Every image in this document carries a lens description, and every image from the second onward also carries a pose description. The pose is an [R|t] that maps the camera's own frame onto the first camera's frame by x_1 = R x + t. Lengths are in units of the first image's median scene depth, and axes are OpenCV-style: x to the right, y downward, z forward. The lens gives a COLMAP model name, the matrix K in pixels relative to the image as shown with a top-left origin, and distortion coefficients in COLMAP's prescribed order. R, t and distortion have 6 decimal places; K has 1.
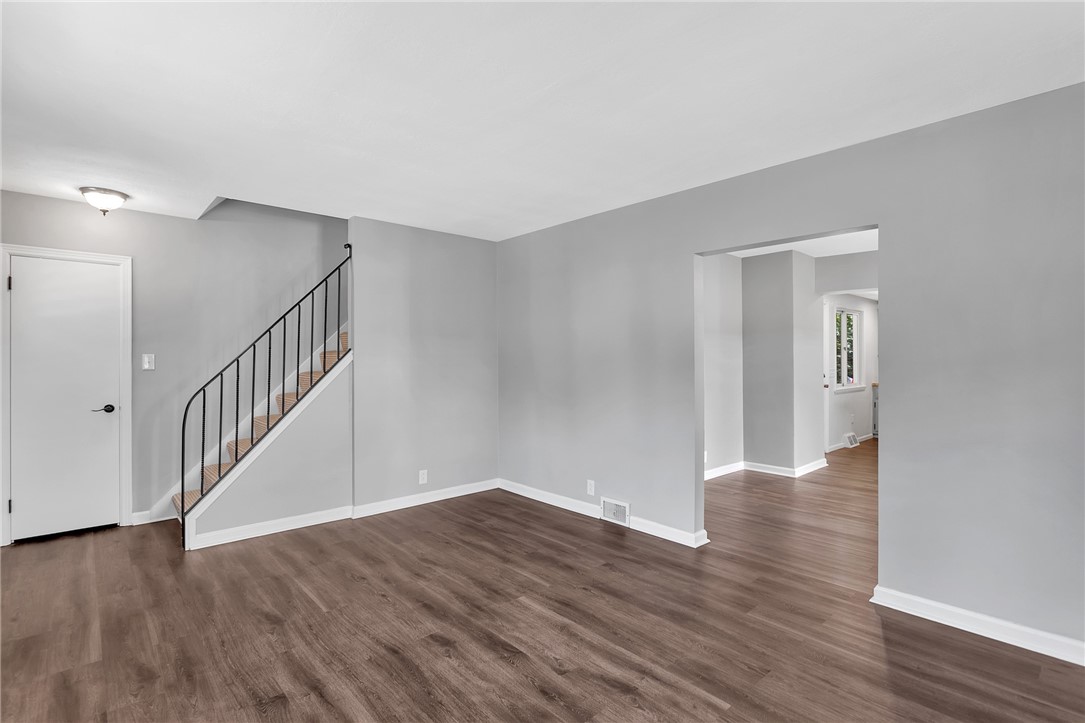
lens RADIAL K [[523.9, 0, 534.5], [0, 523.9, 360.3], [0, 0, 1]] dist [-0.003665, -0.000053]
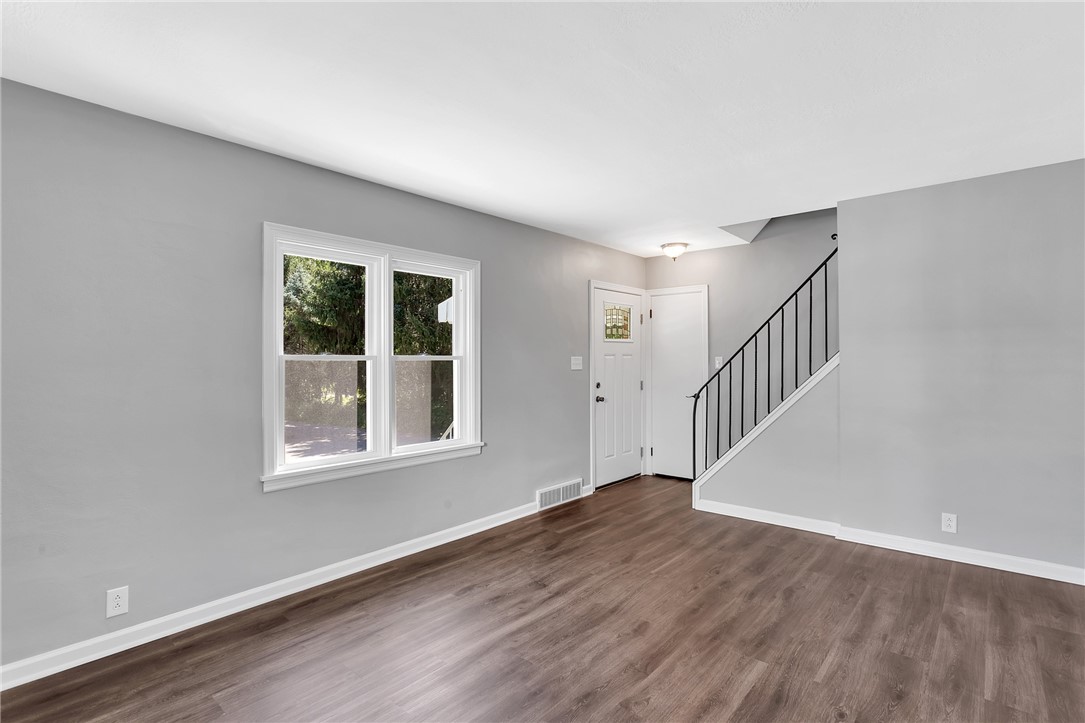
lens RADIAL K [[523.9, 0, 534.5], [0, 523.9, 360.3], [0, 0, 1]] dist [-0.003665, -0.000053]
pose [[0.121933, 0.001704, -0.992537, 0.681498], [0.001081, 0.999998, 0.001850, -0.008768], [0.992538, -0.001298, 0.121930, 0.526499]]
